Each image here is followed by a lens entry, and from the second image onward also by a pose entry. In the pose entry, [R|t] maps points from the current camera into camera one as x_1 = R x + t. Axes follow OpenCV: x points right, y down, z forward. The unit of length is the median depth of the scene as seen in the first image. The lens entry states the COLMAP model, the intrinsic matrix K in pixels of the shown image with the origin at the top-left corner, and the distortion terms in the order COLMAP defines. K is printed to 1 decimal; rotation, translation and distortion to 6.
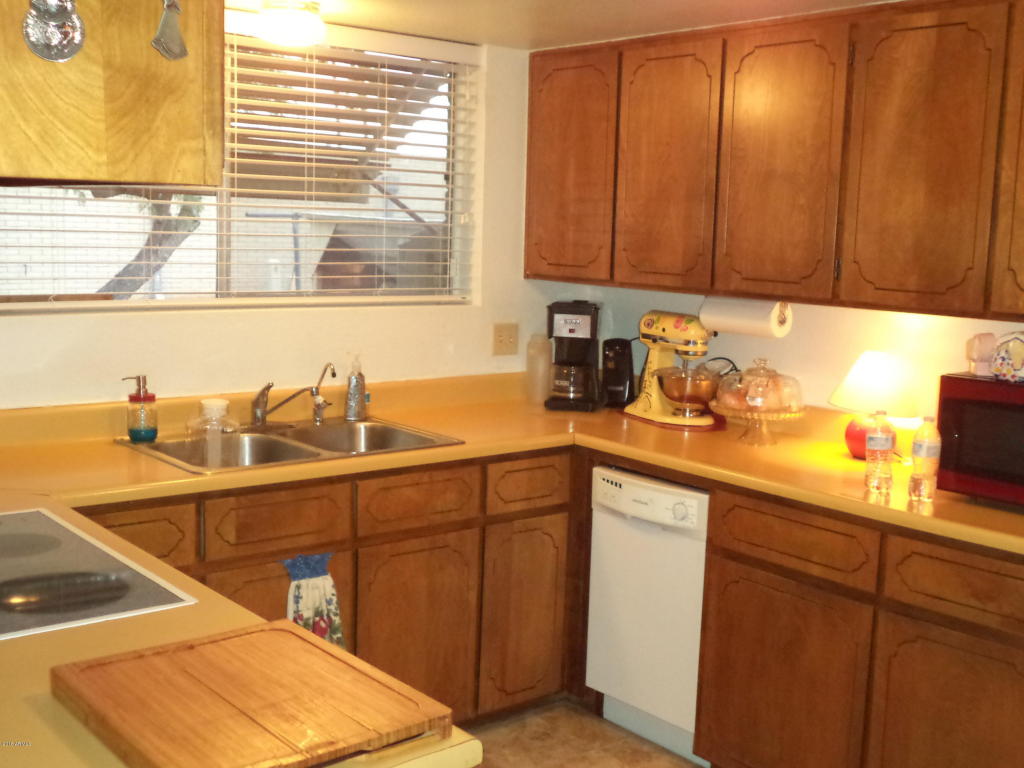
lens RADIAL K [[1185.0, 0, 510.9], [0, 1185.0, 384.0], [0, 0, 1]] dist [-0.024808, 0.000000]
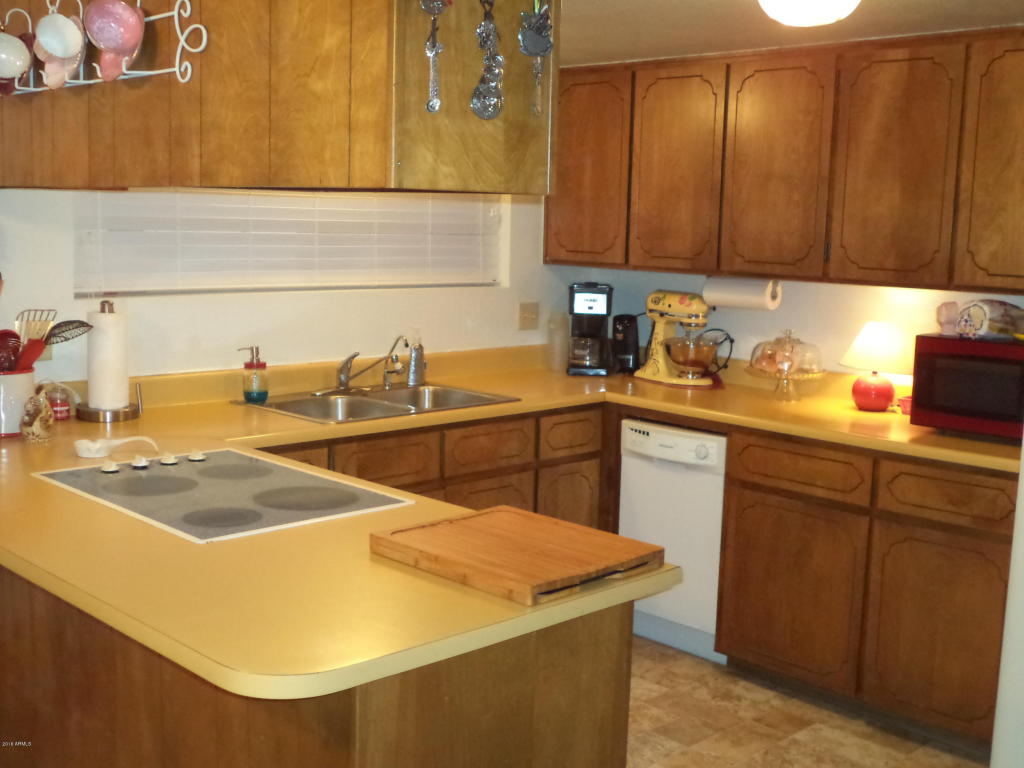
lens RADIAL K [[1185.0, 0, 511.2], [0, 1185.0, 383.4], [0, 0, 1]] dist [-0.024808, 0.000000]
pose [[0.995939, -0.015977, 0.088597, -0.161795], [0.015362, 0.999853, 0.007613, 0.024635], [-0.088705, -0.006221, 0.996038, -0.200892]]
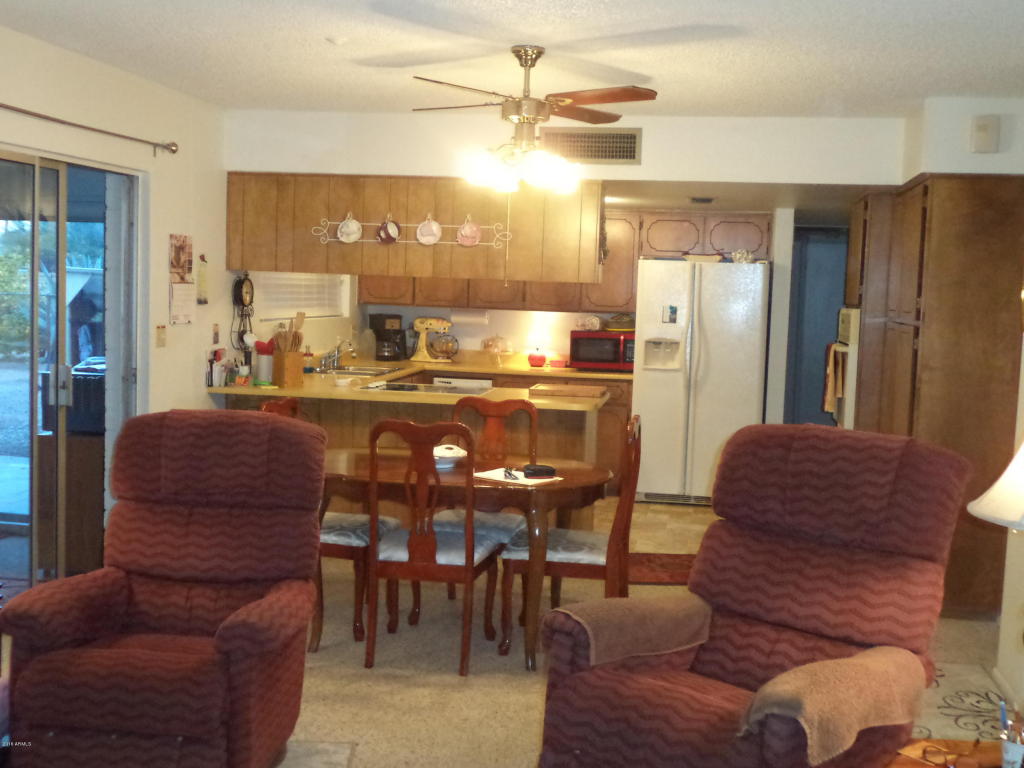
lens RADIAL K [[1185.0, 0, 512.9], [0, 1185.0, 383.4], [0, 0, 1]] dist [-0.024808, 0.000000]
pose [[0.755700, -0.061966, 0.651980, -1.581569], [0.078869, 0.996879, 0.003330, 0.095264], [-0.650152, 0.048904, 0.758229, -1.110561]]
